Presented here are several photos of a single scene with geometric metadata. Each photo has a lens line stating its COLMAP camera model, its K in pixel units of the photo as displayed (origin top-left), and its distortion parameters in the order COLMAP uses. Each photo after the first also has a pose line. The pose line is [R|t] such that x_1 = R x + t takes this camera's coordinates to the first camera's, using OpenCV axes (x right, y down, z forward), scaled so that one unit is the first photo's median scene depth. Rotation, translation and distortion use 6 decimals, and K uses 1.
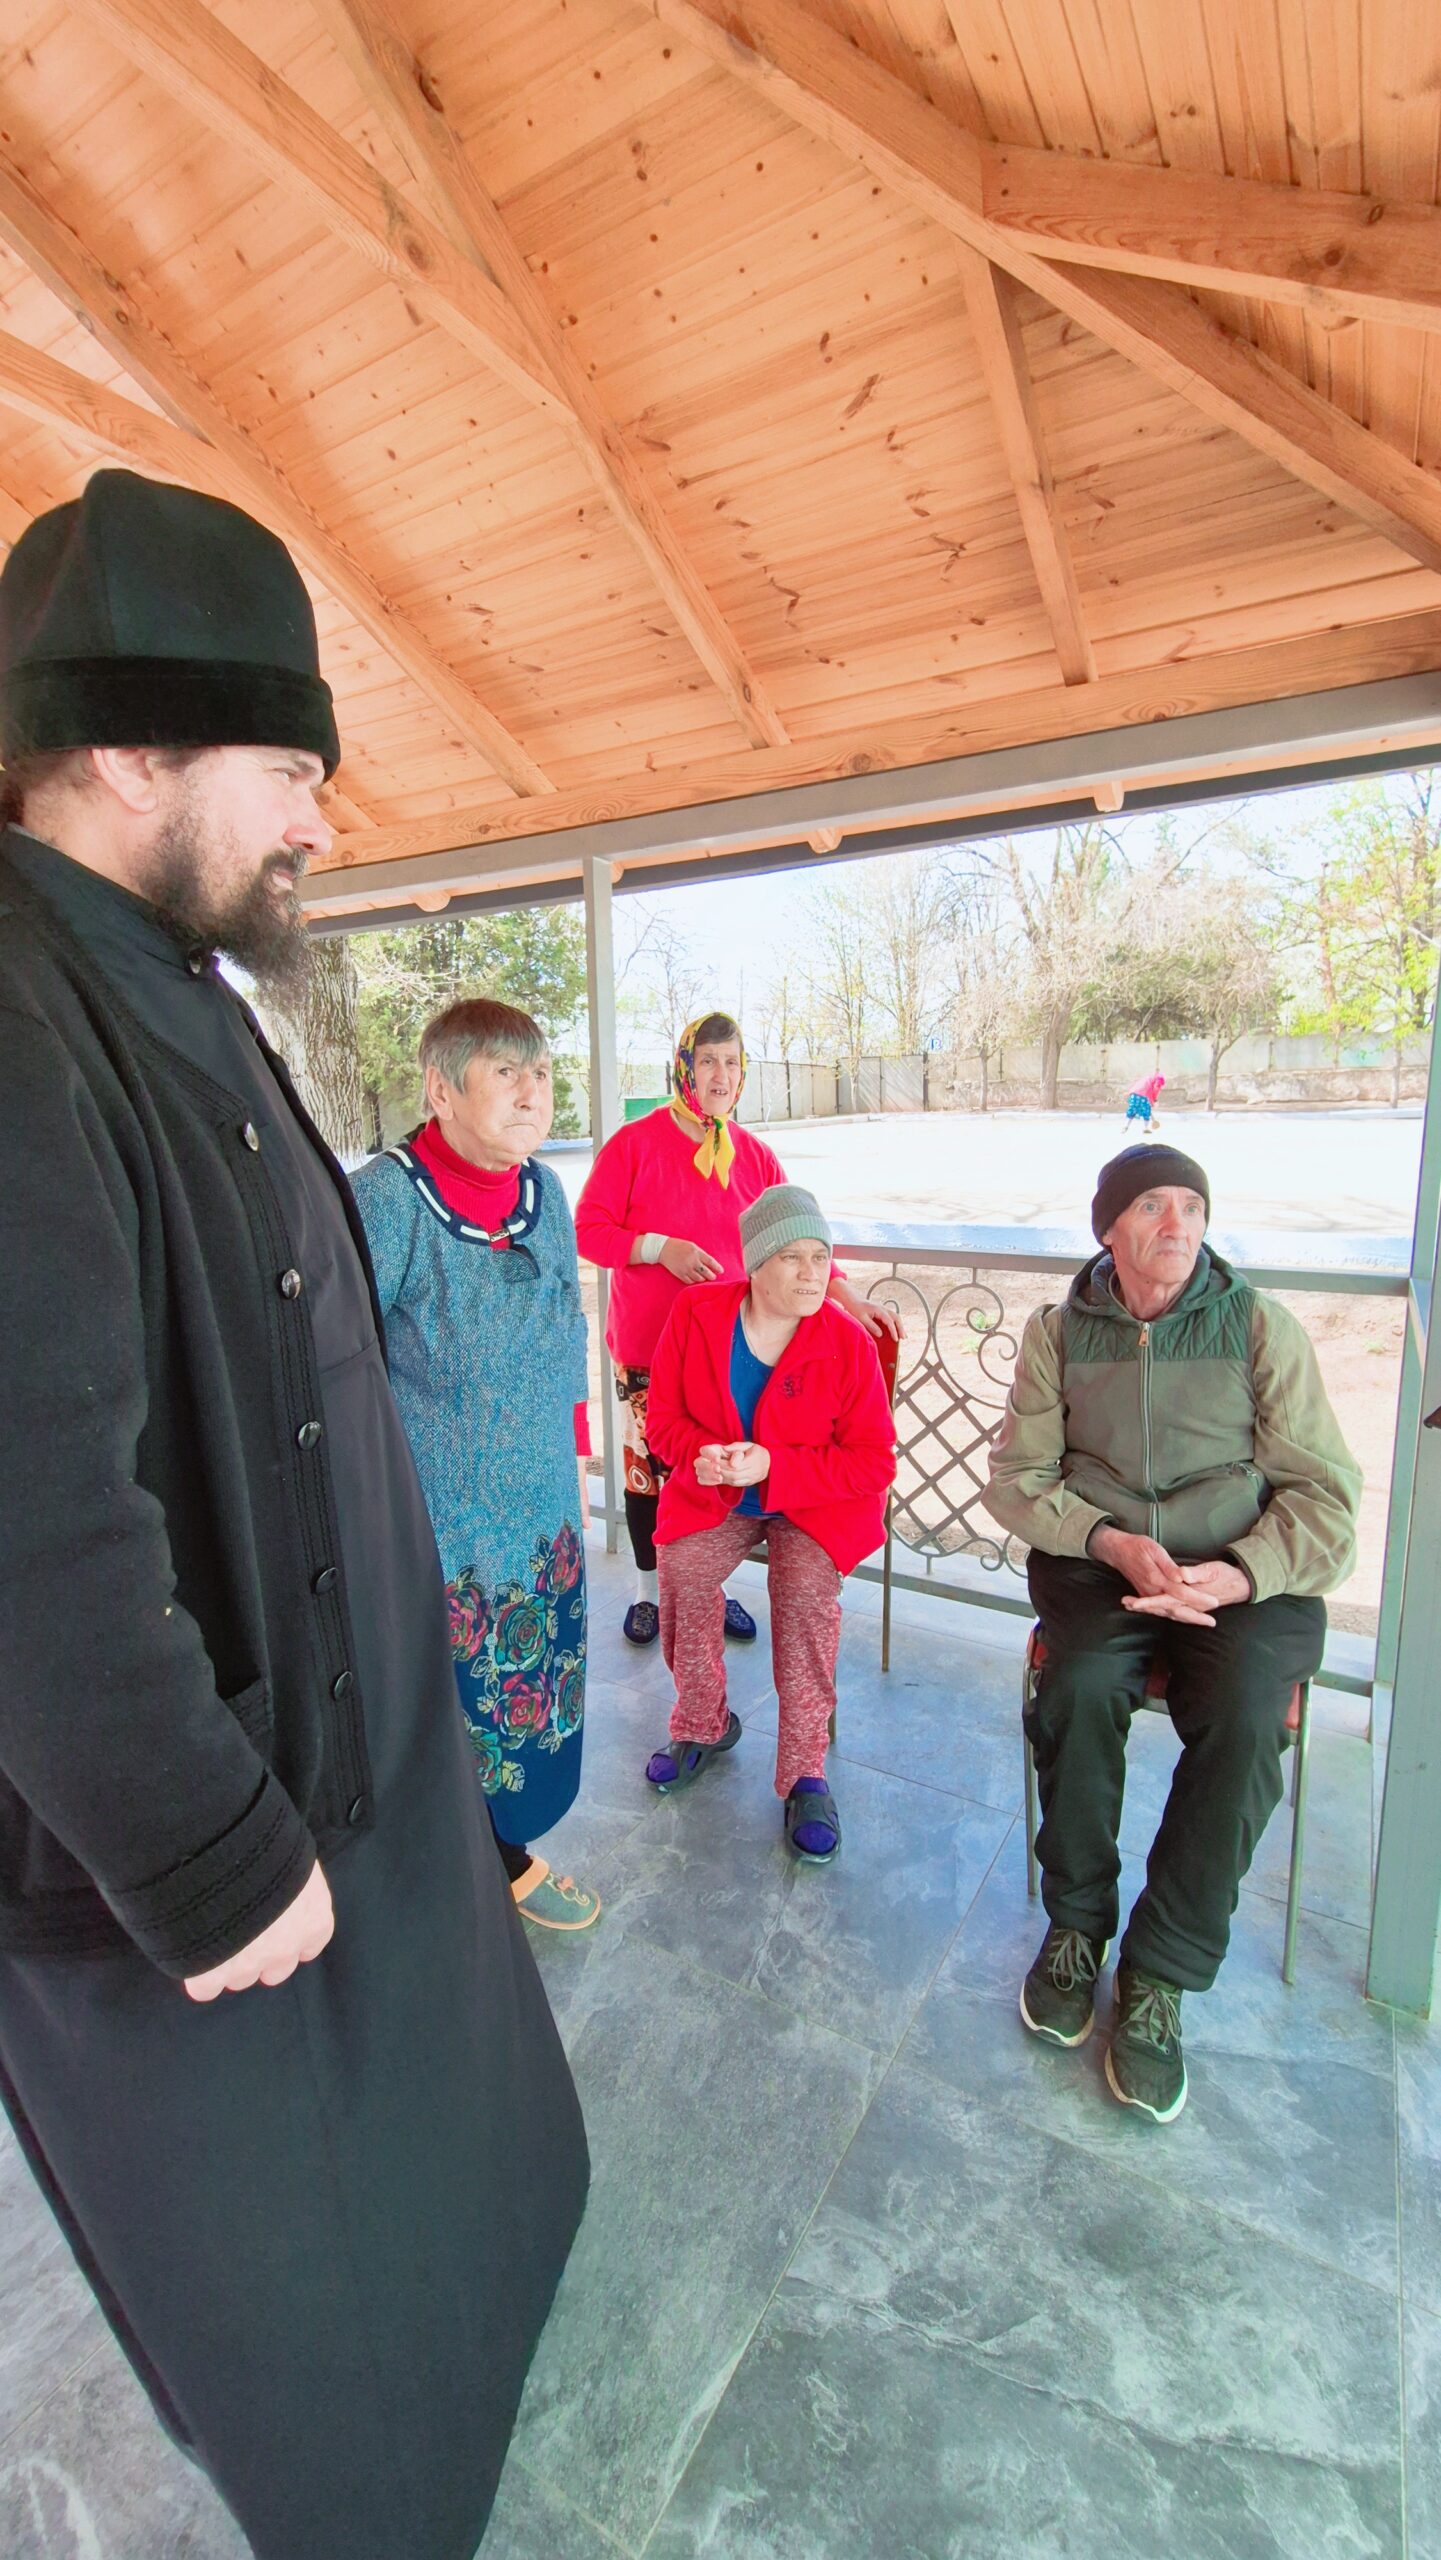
lens RADIAL K [[1057.1, 0, 730.9], [0, 1057.1, 1287.0], [0, 0, 1]] dist [-0.007447, 0.002257]
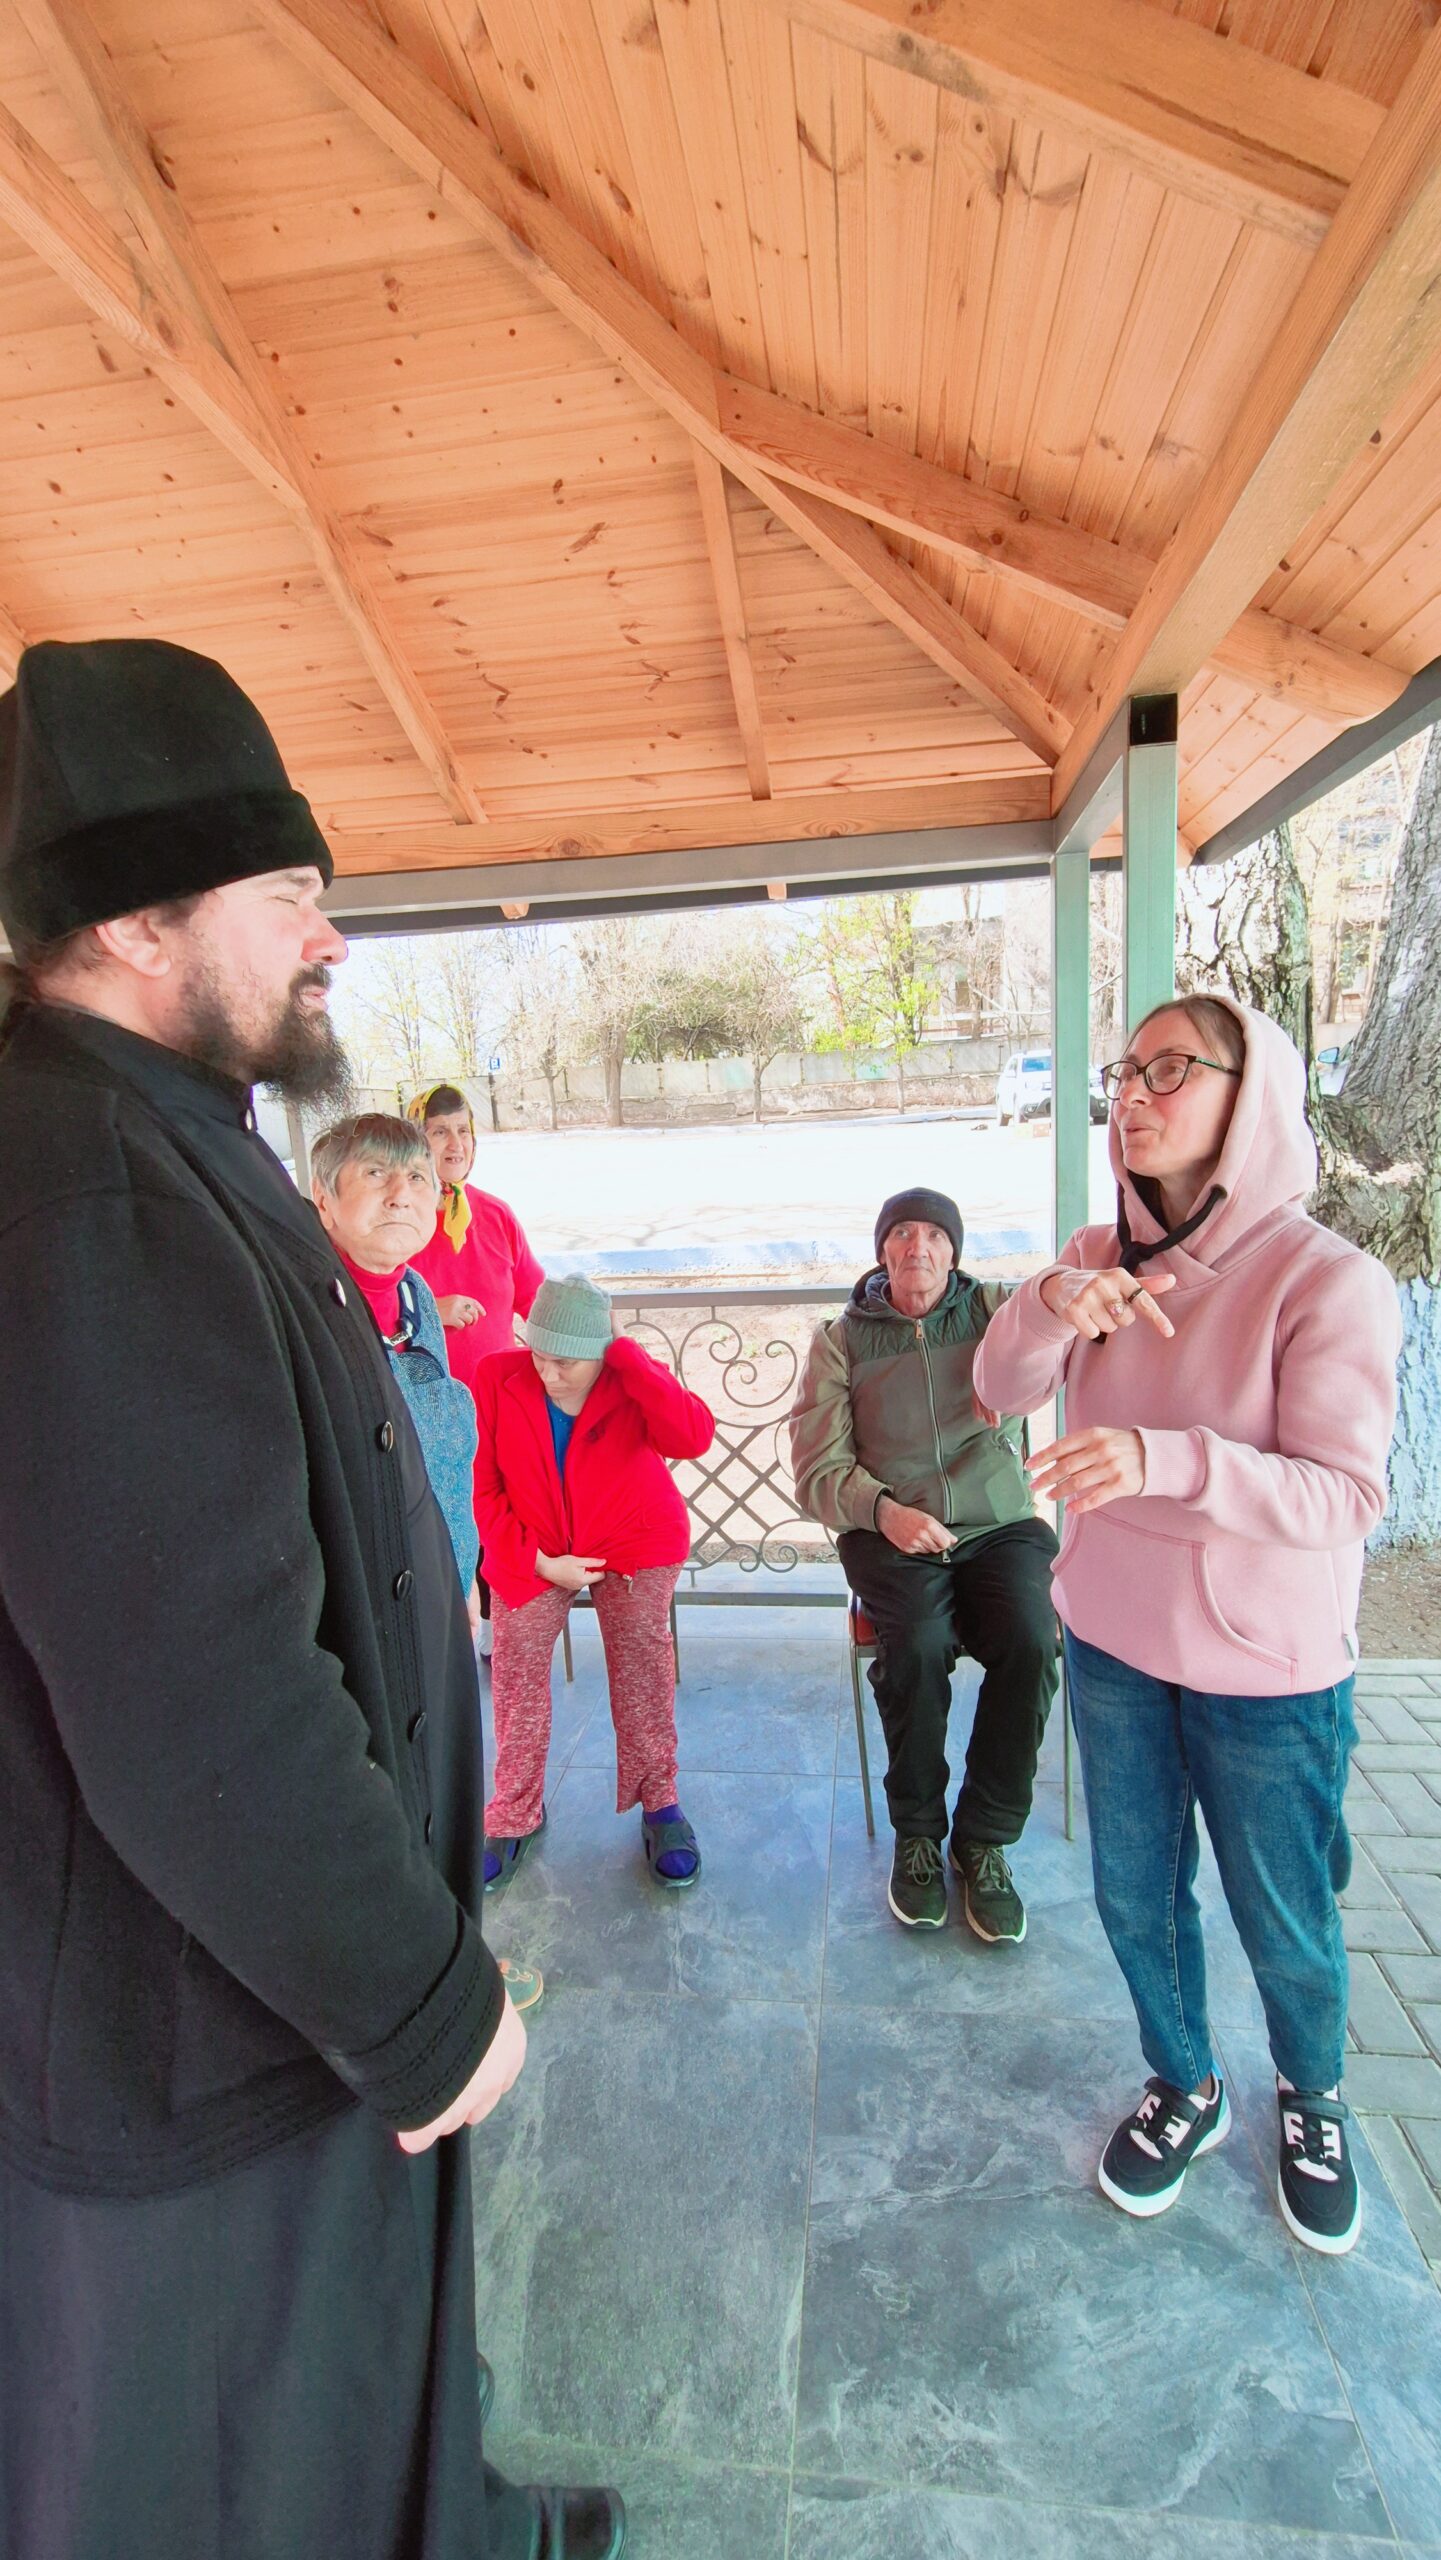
lens RADIAL K [[1057.1, 0, 730.9], [0, 1057.1, 1287.0], [0, 0, 1]] dist [-0.007447, 0.002257]
pose [[0.917239, -0.099472, 0.385718, -0.250797], [0.105637, 0.994391, 0.005237, -0.056264], [-0.384075, 0.035943, 0.922602, -0.050385]]
